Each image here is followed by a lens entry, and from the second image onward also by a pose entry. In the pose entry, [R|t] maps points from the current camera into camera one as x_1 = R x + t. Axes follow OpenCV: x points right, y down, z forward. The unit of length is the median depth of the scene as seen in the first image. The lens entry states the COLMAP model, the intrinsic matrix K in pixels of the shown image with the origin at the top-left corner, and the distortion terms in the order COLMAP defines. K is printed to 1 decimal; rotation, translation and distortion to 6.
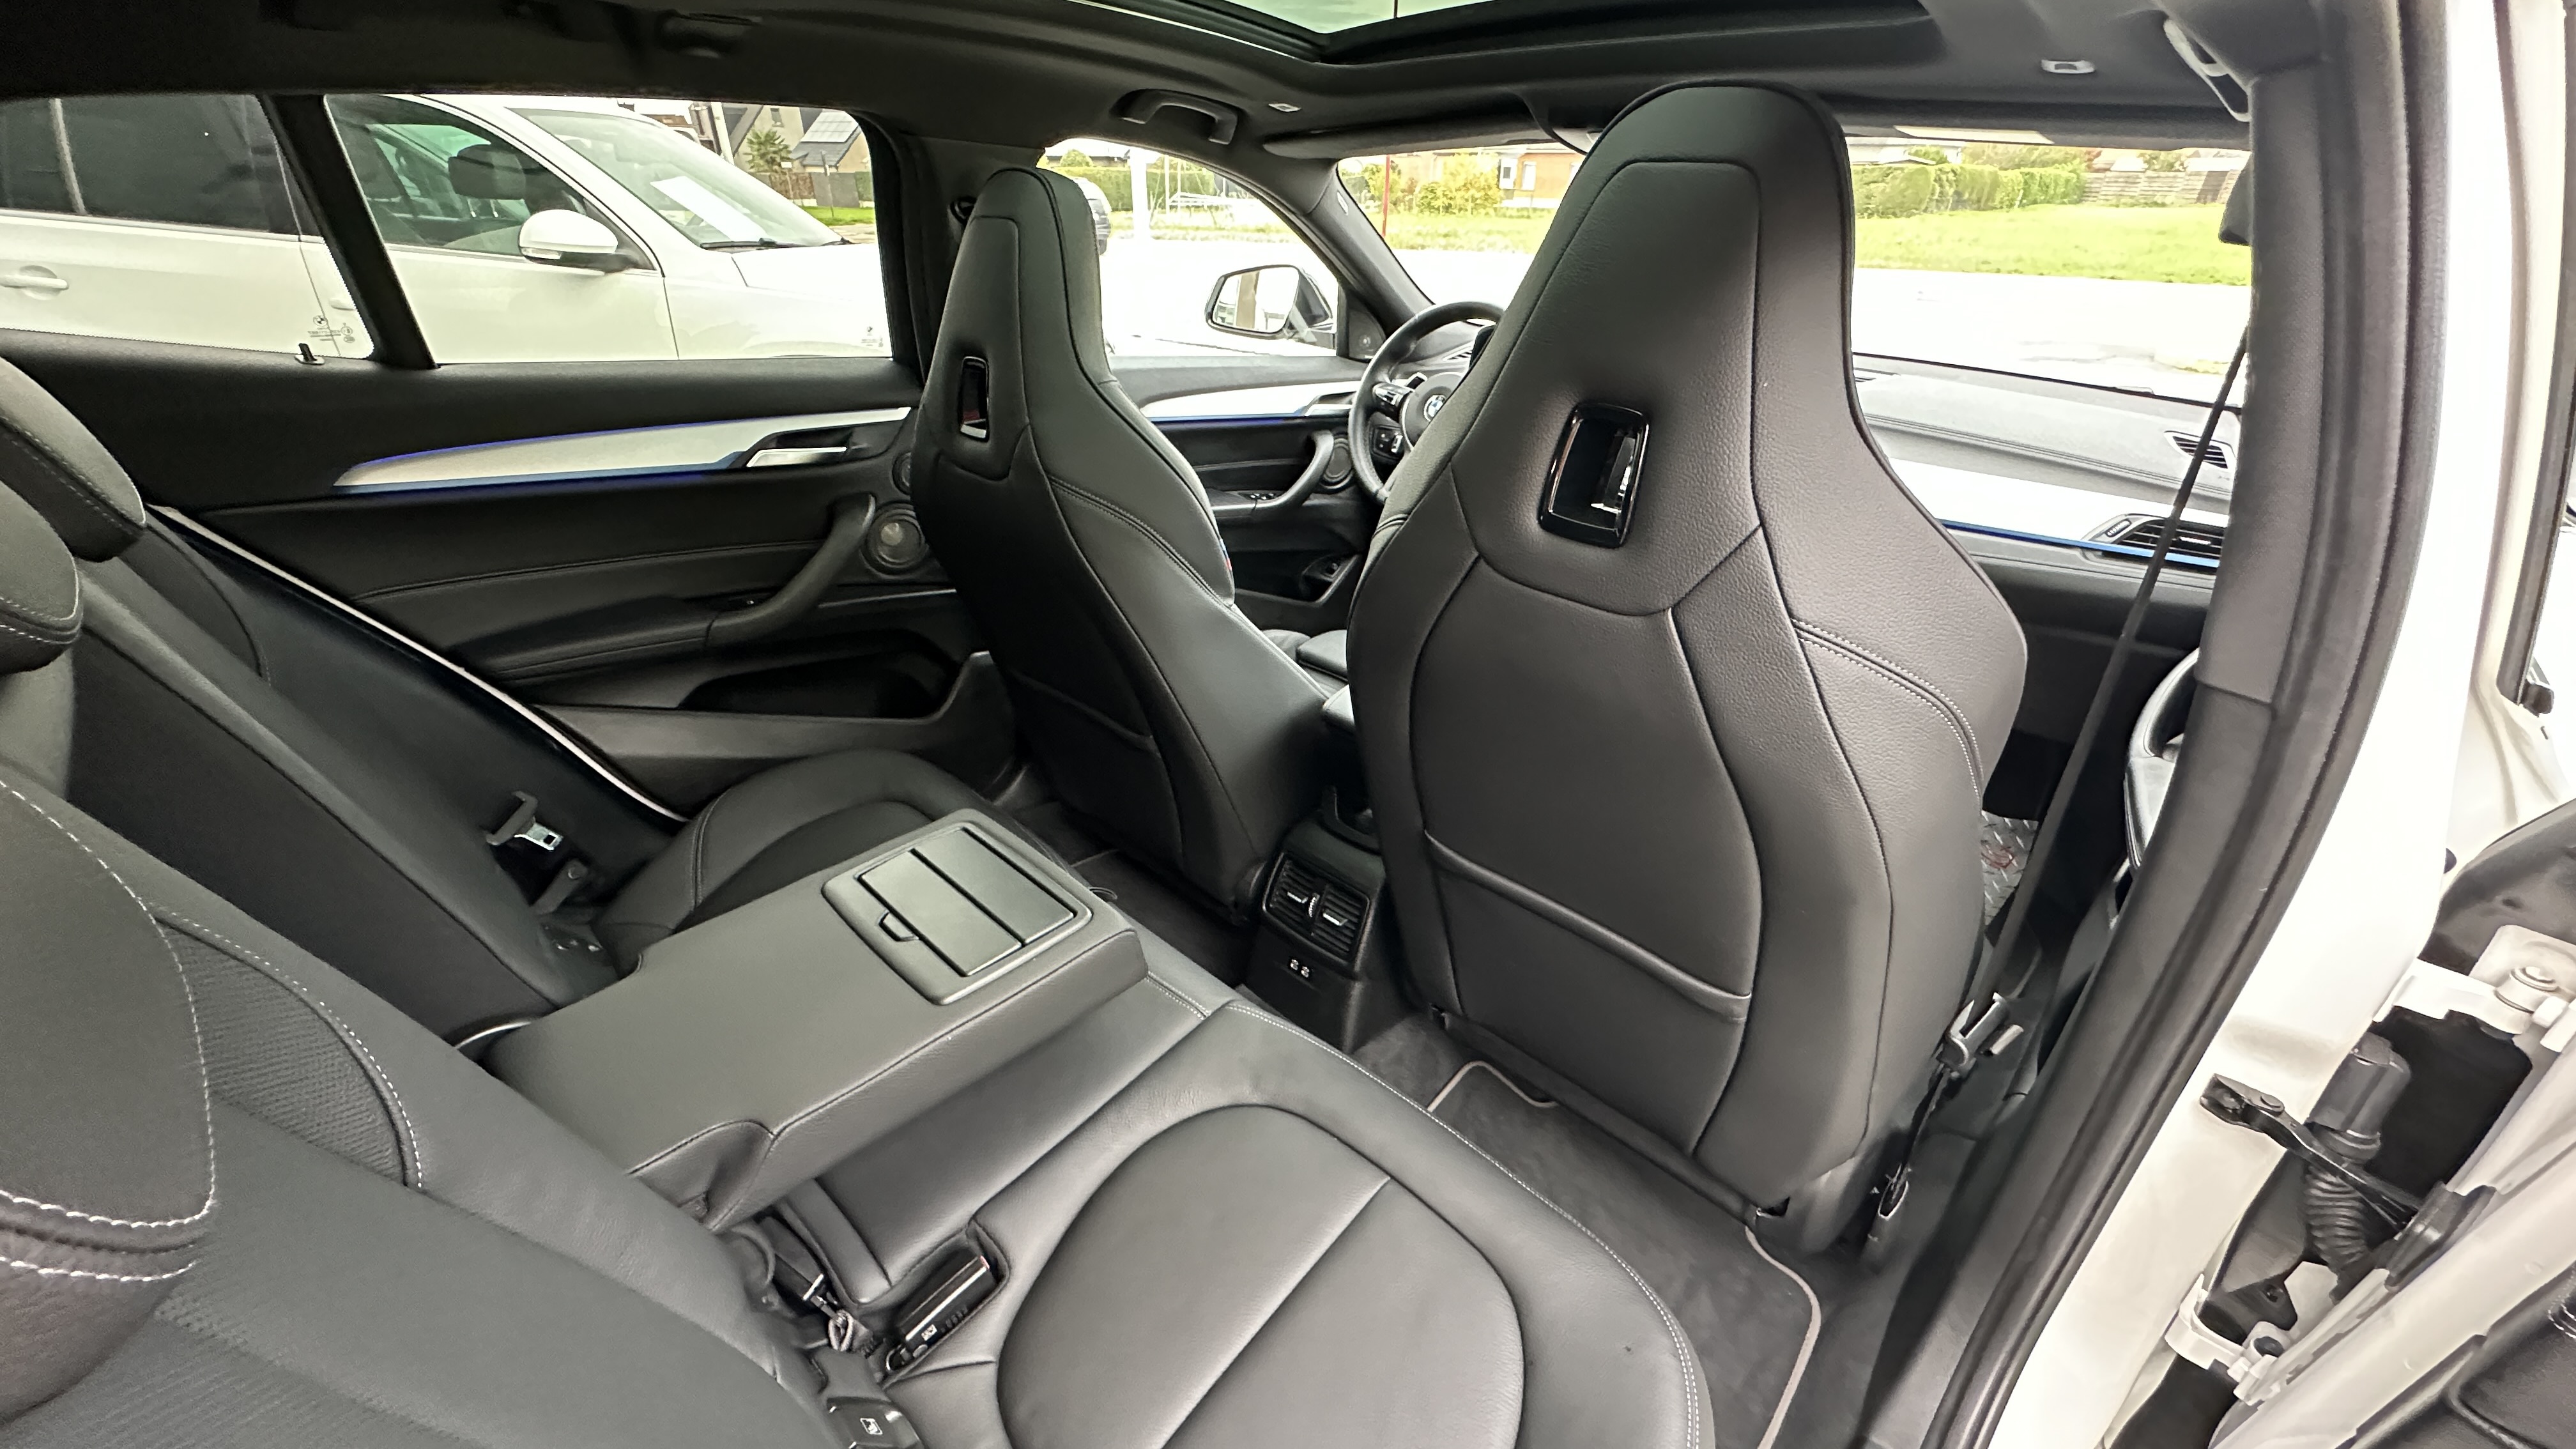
lens RADIAL K [[1039.7, 0, 1286.9], [0, 1039.7, 722.4], [0, 0, 1]] dist [0.001405, -0.000079]
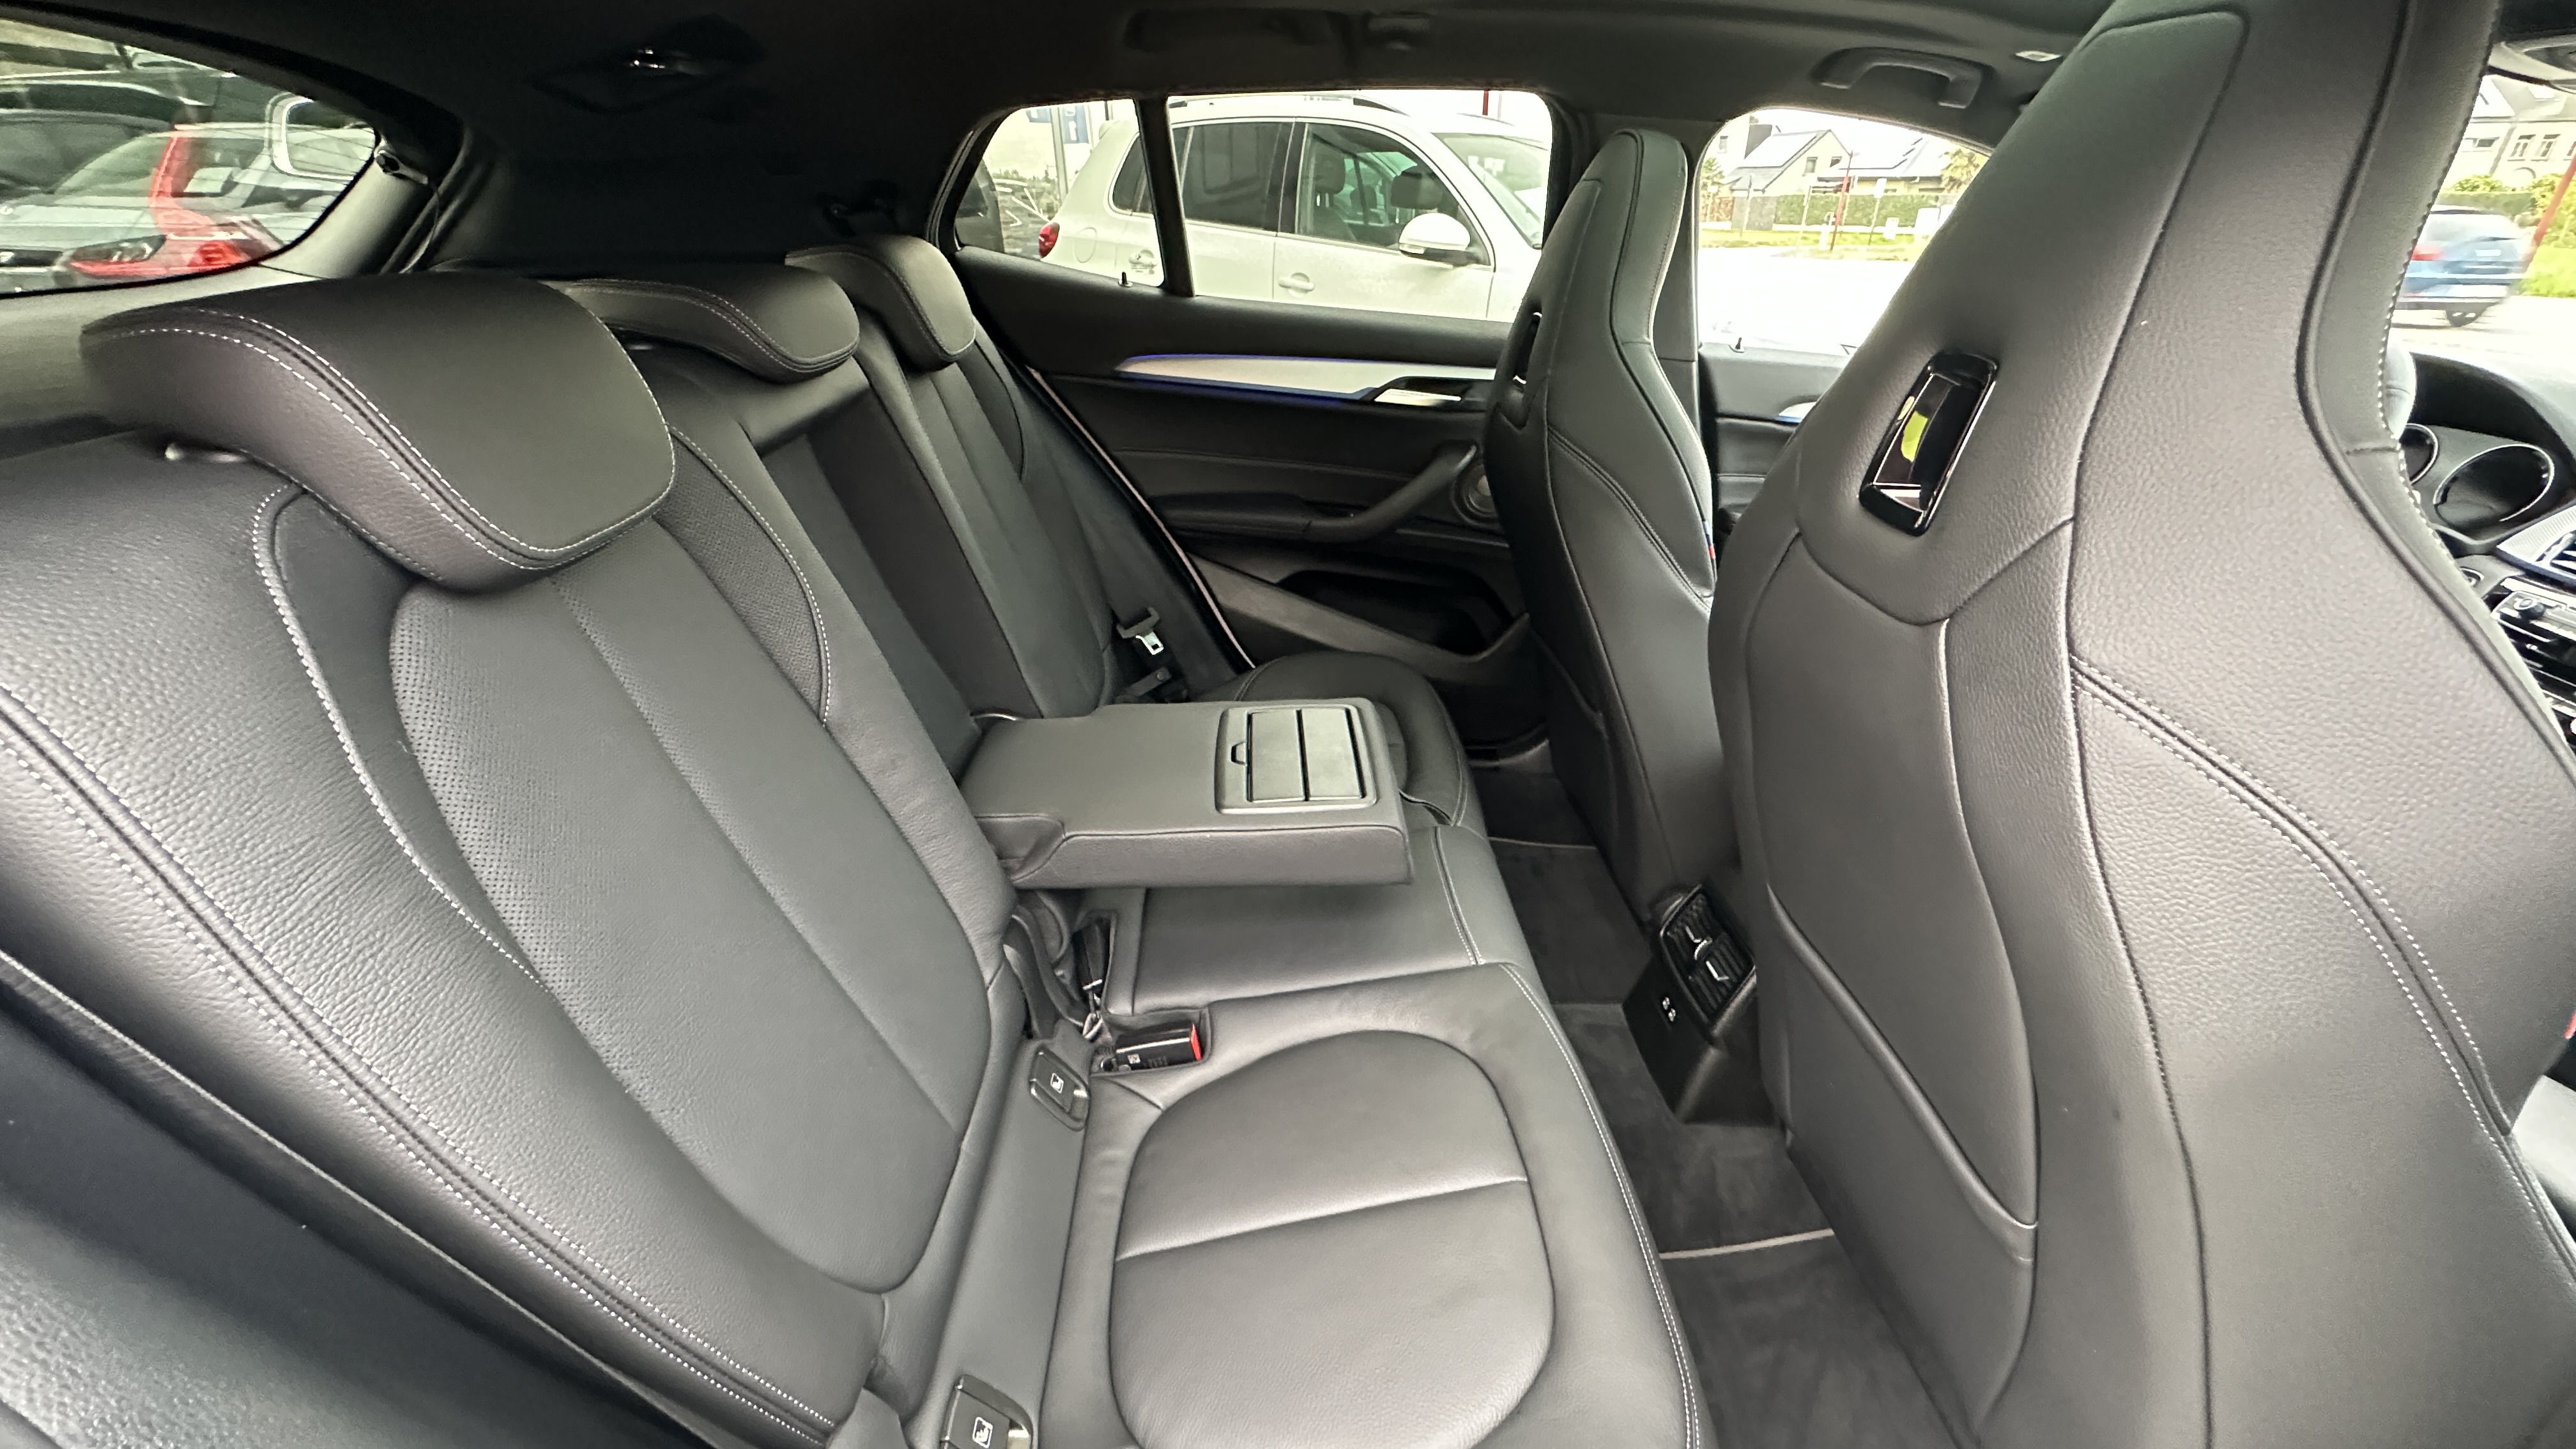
lens RADIAL K [[1039.7, 0, 1290.7], [0, 1039.7, 724.6], [0, 0, 1]] dist [0.001405, -0.000079]
pose [[0.719372, 0.304199, -0.624473, 0.301138], [-0.316670, 0.943772, 0.094945, 0.024375], [0.618242, 0.129452, 0.775254, 0.072140]]
